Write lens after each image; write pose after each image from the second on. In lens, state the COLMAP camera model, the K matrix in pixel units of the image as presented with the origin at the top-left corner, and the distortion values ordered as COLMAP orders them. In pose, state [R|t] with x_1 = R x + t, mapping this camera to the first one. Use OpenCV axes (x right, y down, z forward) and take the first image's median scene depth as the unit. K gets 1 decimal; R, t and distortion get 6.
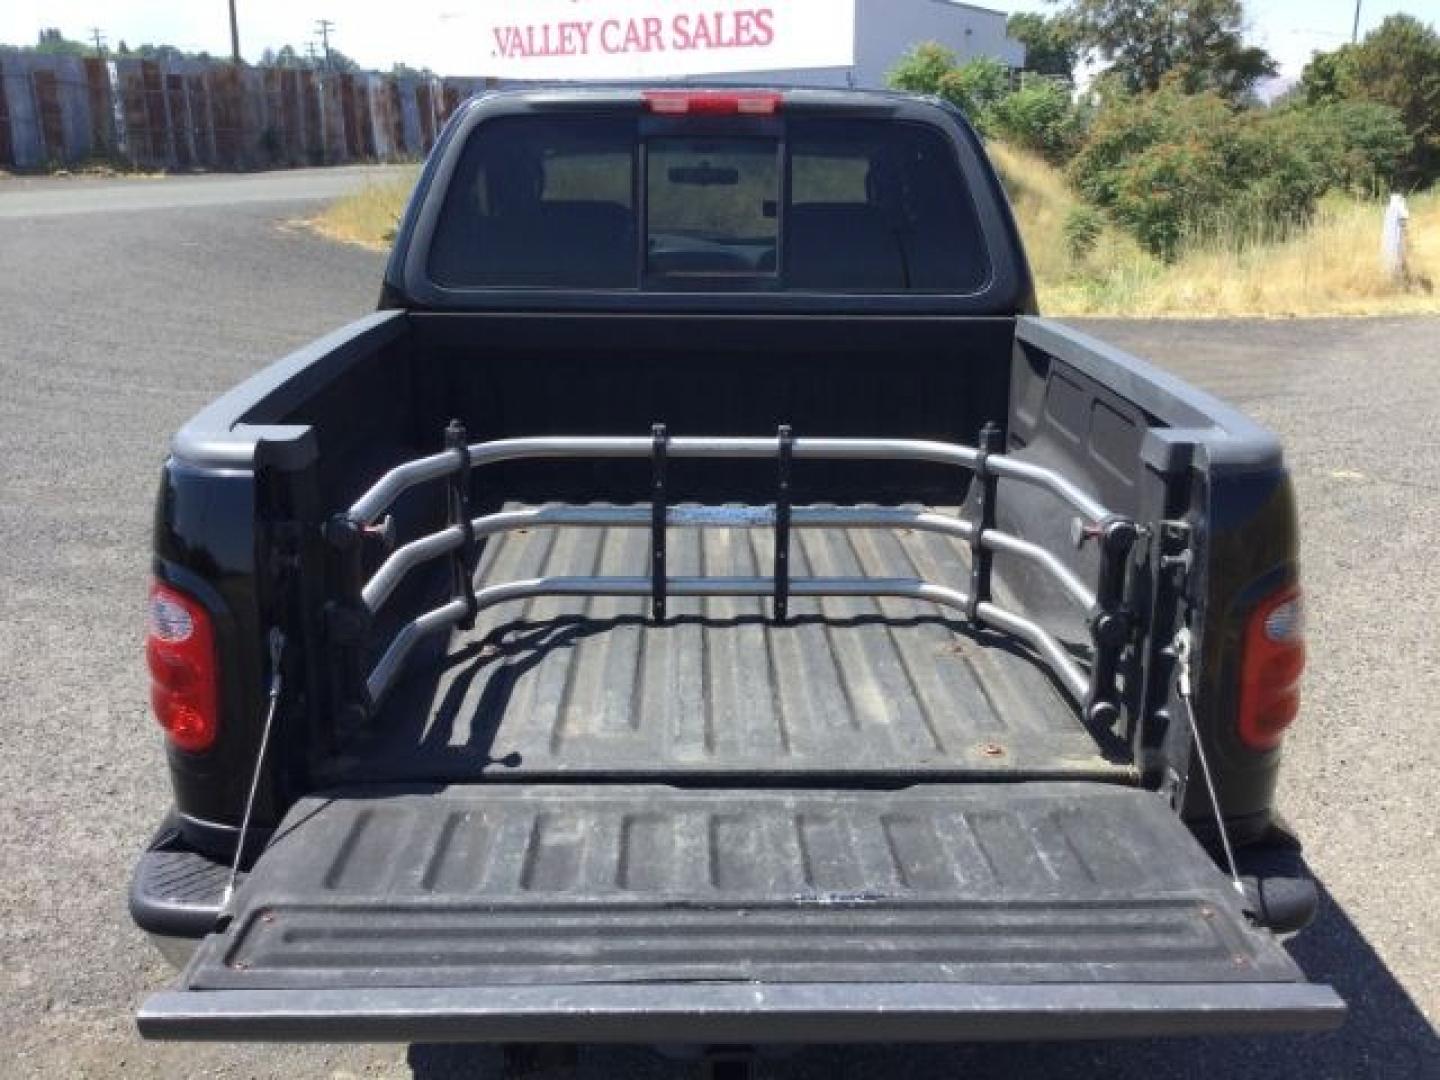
lens RADIAL K [[1297.3, 0, 731.2], [0, 1297.3, 547.0], [0, 0, 1]] dist [0.065476, -0.107261]
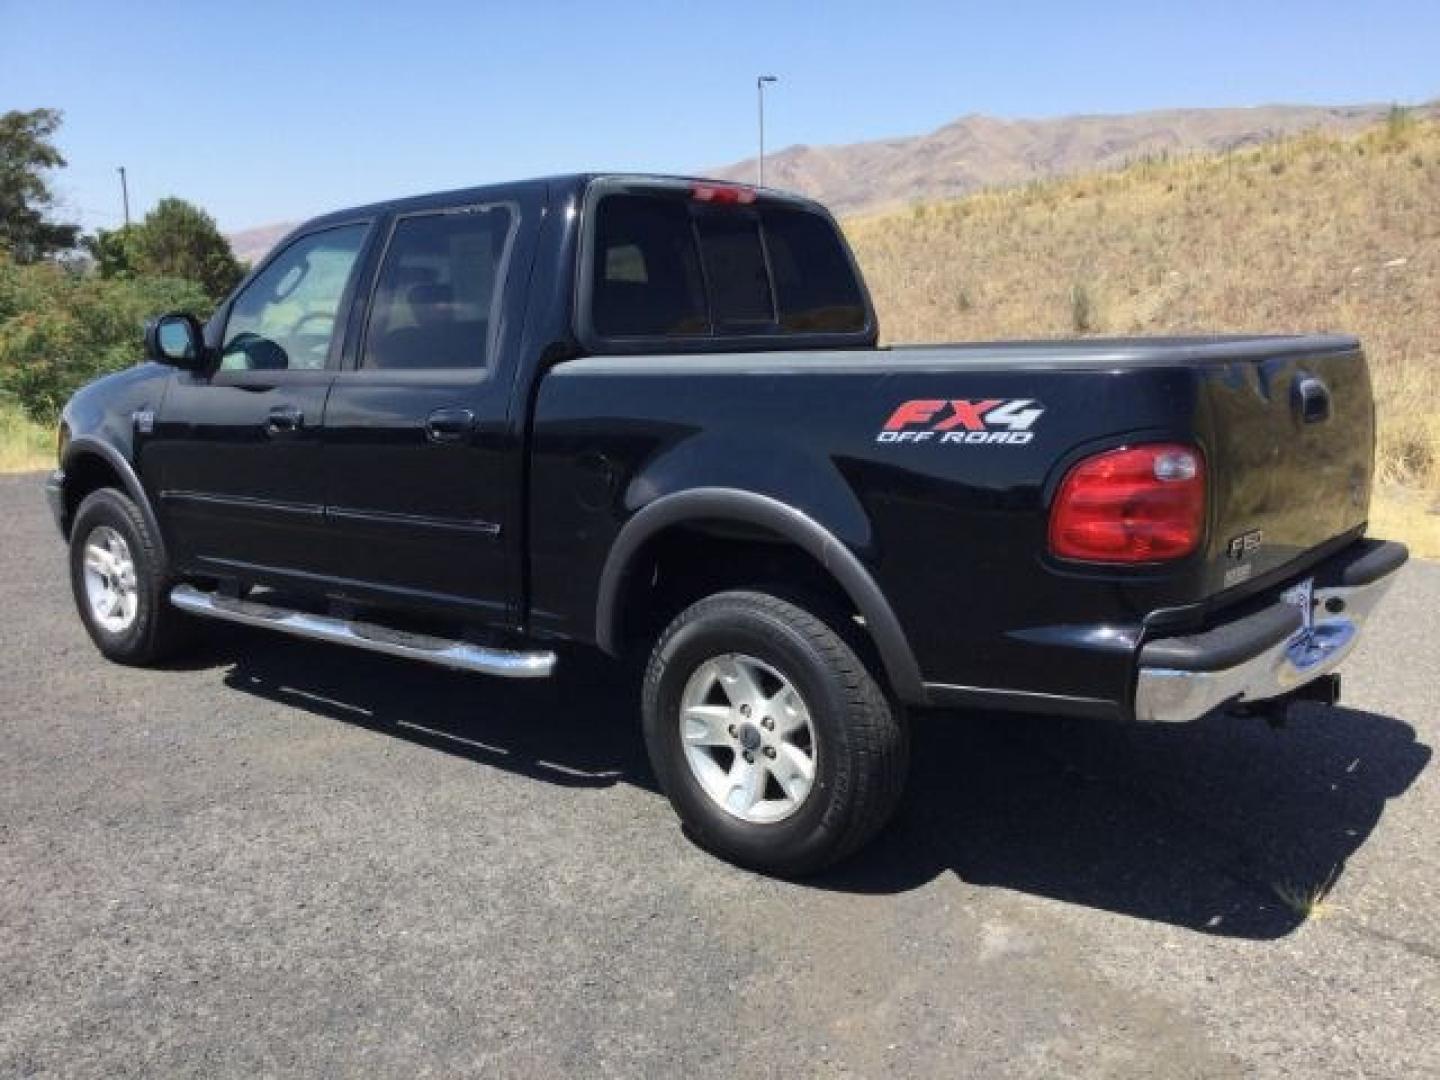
lens RADIAL K [[1297.3, 0, 715.0], [0, 1297.3, 546.5], [0, 0, 1]] dist [0.065476, -0.107261]
pose [[0.656132, -0.148214, 0.739948, -0.420308], [0.241065, 0.970315, -0.019402, 0.009304], [-0.715107, 0.191106, 0.672384, 0.082685]]
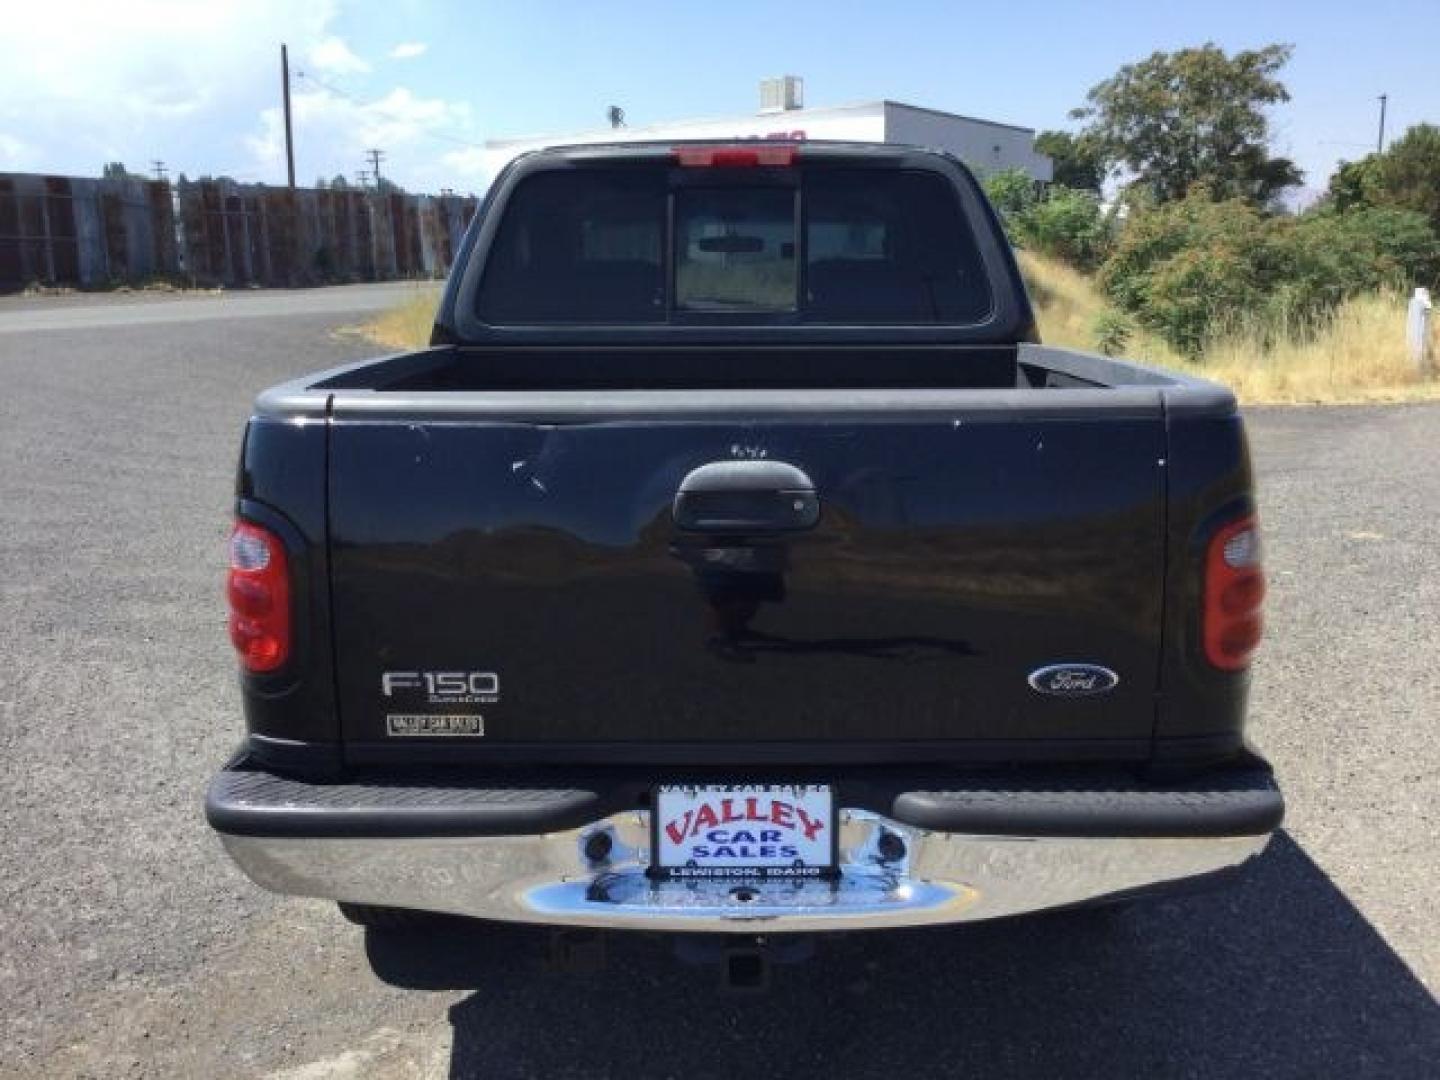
lens RADIAL K [[1297.3, 0, 729.8], [0, 1297.3, 546.1], [0, 0, 1]] dist [0.065476, -0.107261]
pose [[0.999511, -0.007185, -0.030429, 0.004991], [0.004588, 0.996408, -0.084559, 0.031829], [0.030927, 0.084378, 0.995954, -0.025594]]
